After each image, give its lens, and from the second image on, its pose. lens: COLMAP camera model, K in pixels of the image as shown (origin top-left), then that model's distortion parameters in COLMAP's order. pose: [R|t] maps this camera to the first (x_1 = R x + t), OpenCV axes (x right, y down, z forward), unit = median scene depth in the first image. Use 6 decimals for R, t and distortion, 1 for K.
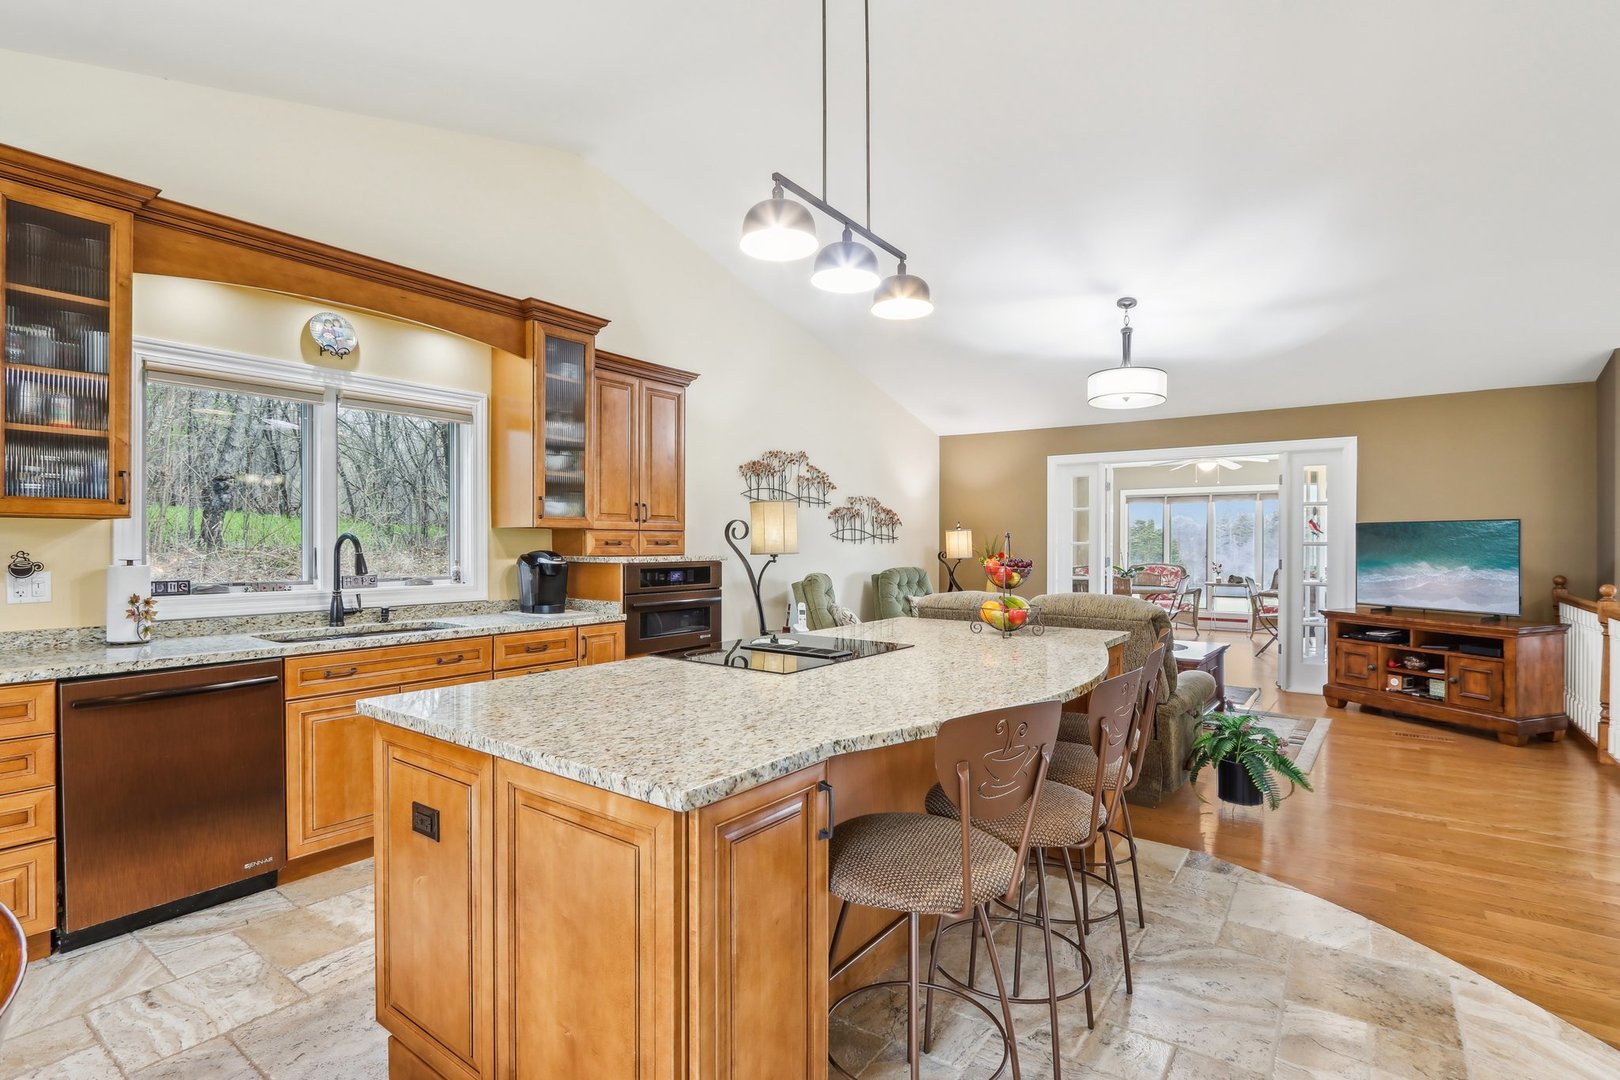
lens RADIAL K [[765.5, 0, 811.2], [0, 765.5, 543.4], [0, 0, 1]] dist [-0.015873, 0.000987]
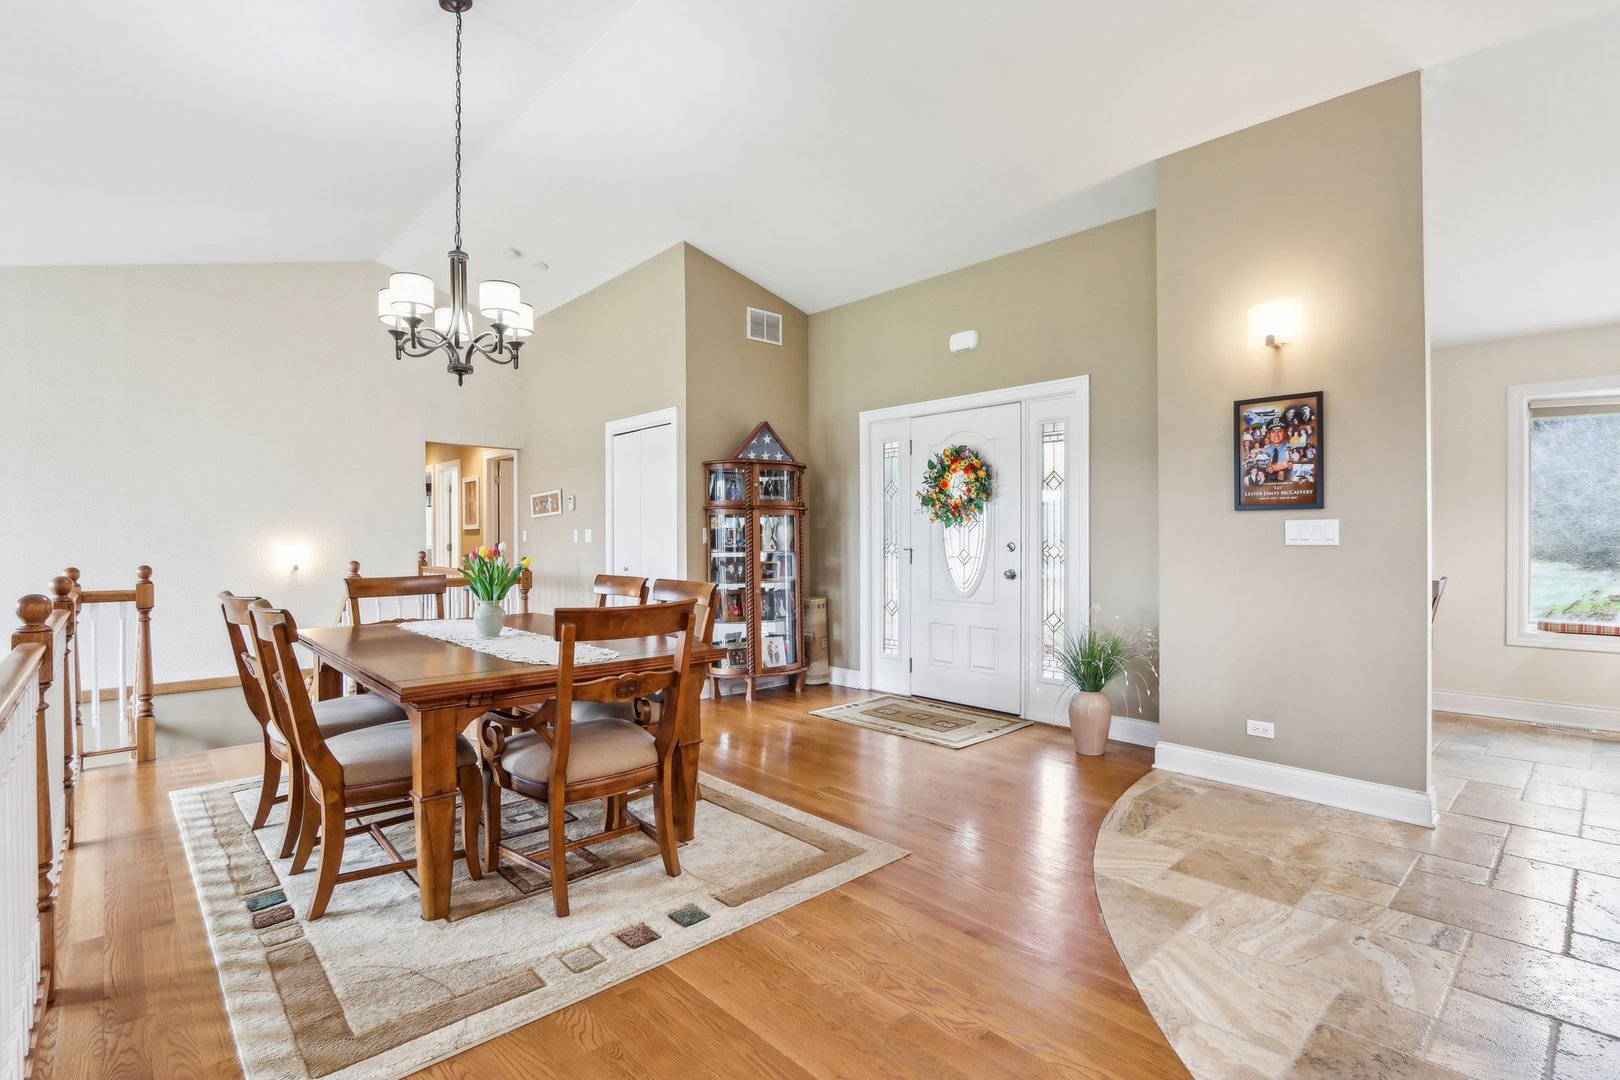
lens RADIAL K [[765.5, 0, 811.2], [0, 765.5, 543.4], [0, 0, 1]] dist [-0.015873, 0.000987]
pose [[-0.982171, -0.001271, 0.187985, 0.523064], [0.000147, 0.999972, 0.007529, 0.026285], [-0.187989, 0.007422, -0.982143, 0.814172]]
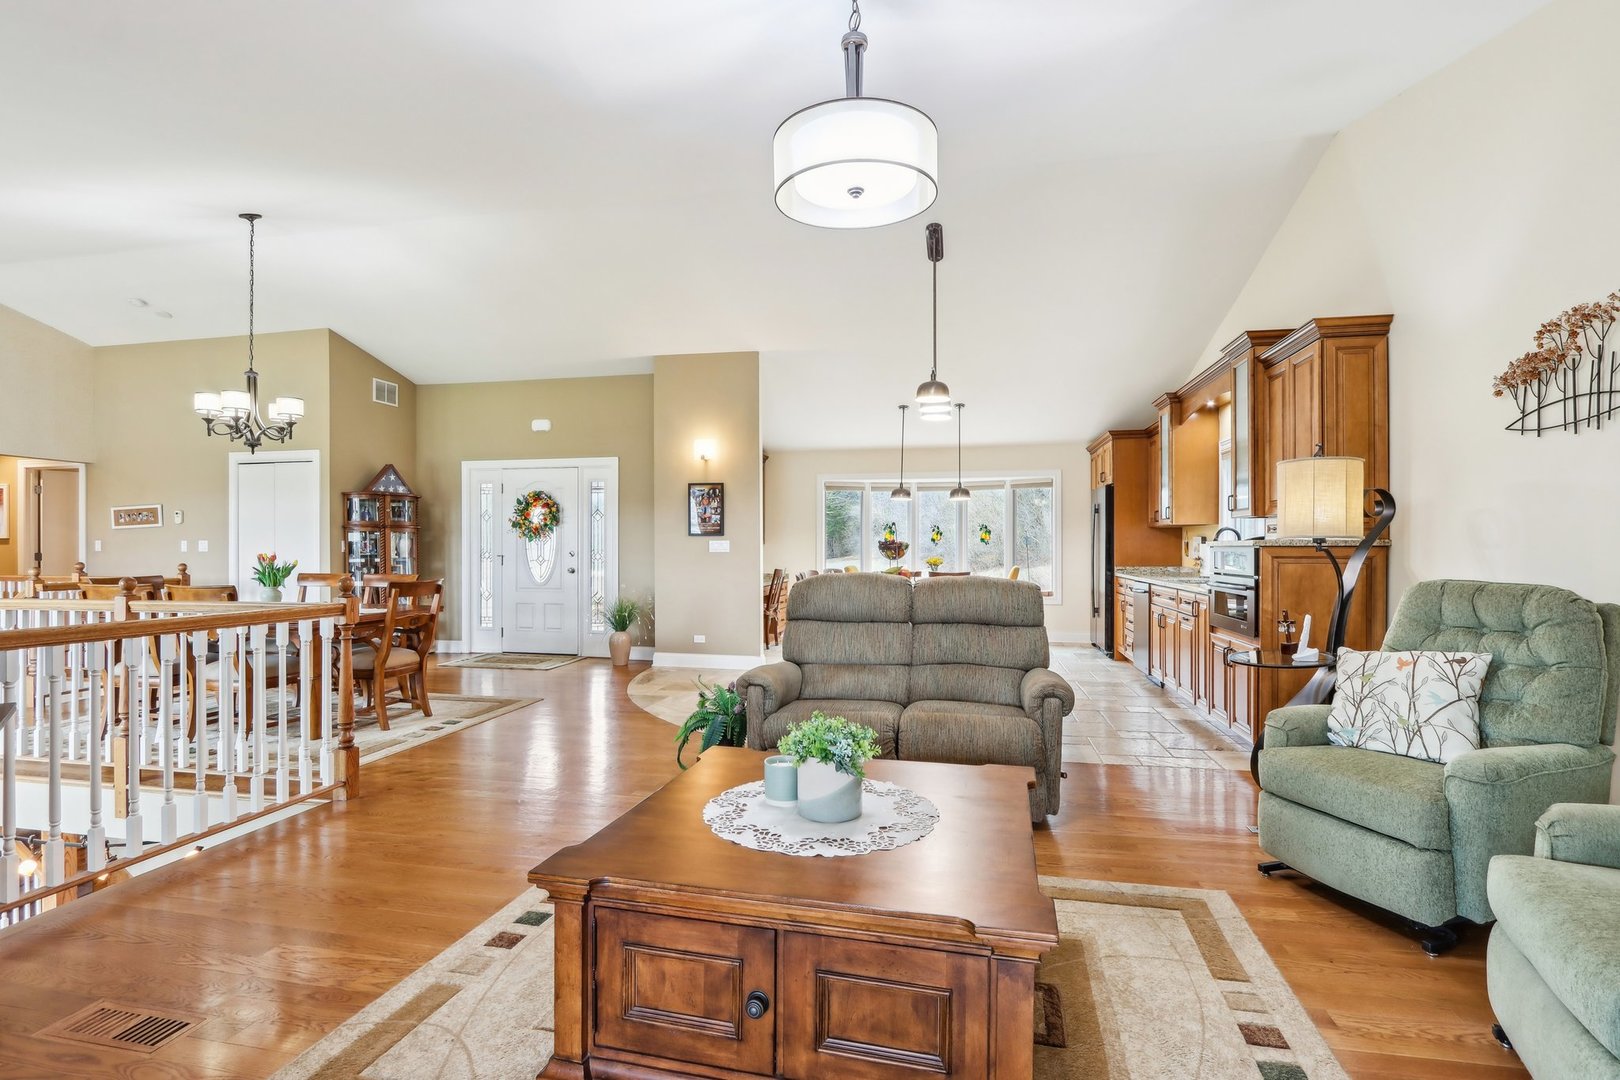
lens RADIAL K [[765.5, 0, 811.2], [0, 765.5, 543.4], [0, 0, 1]] dist [-0.015873, 0.000987]
pose [[-0.907223, -0.004120, -0.420630, 0.685107], [-0.002047, 0.999983, -0.005380, 0.023332], [0.420645, -0.004019, -0.907216, 1.526096]]
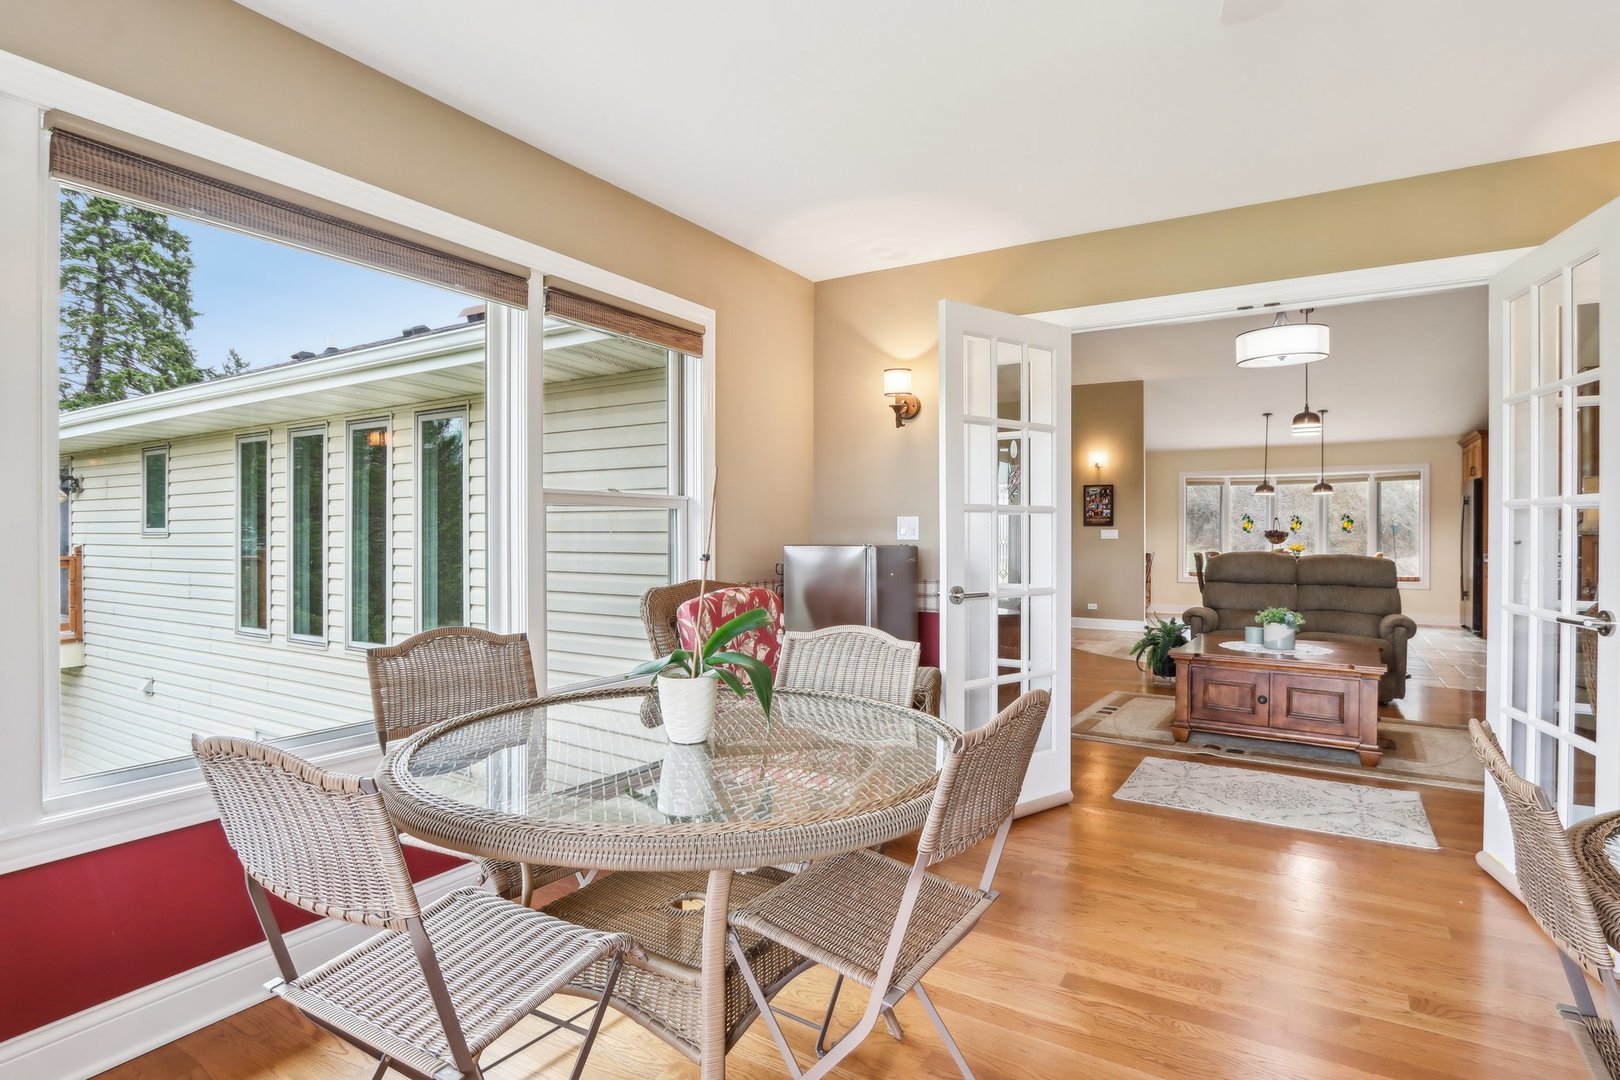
lens RADIAL K [[816.7, 0, 810.0], [0, 816.7, 540.0], [0, 0, 1]] dist [-0.016749, 0.000828]
pose [[-0.996911, -0.003146, -0.078473, 1.148340], [-0.003703, 0.999969, 0.006957, 0.024478], [0.078448, 0.007226, -0.996892, 2.098670]]
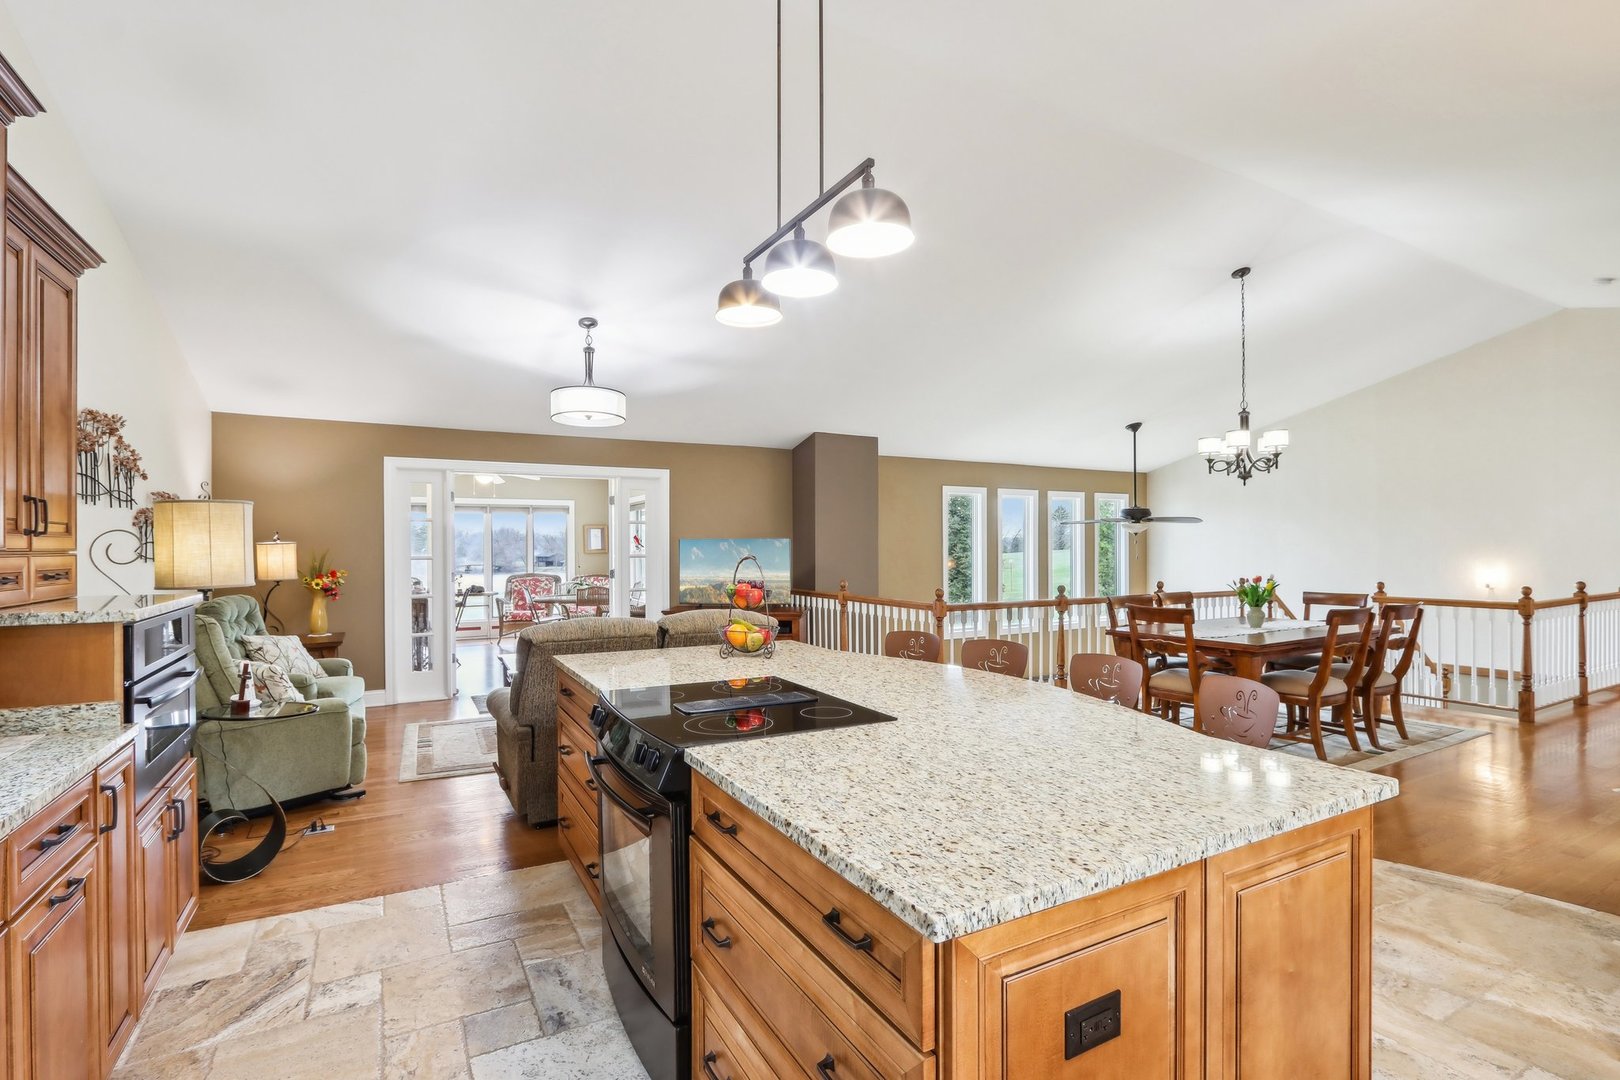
lens RADIAL K [[765.5, 0, 811.2], [0, 765.5, 543.4], [0, 0, 1]] dist [-0.015873, 0.000987]
pose [[0.421296, 0.000898, 0.906923, -0.421702], [0.006636, 0.999970, -0.004073, -0.016289], [-0.906899, 0.007734, 0.421277, 0.331495]]
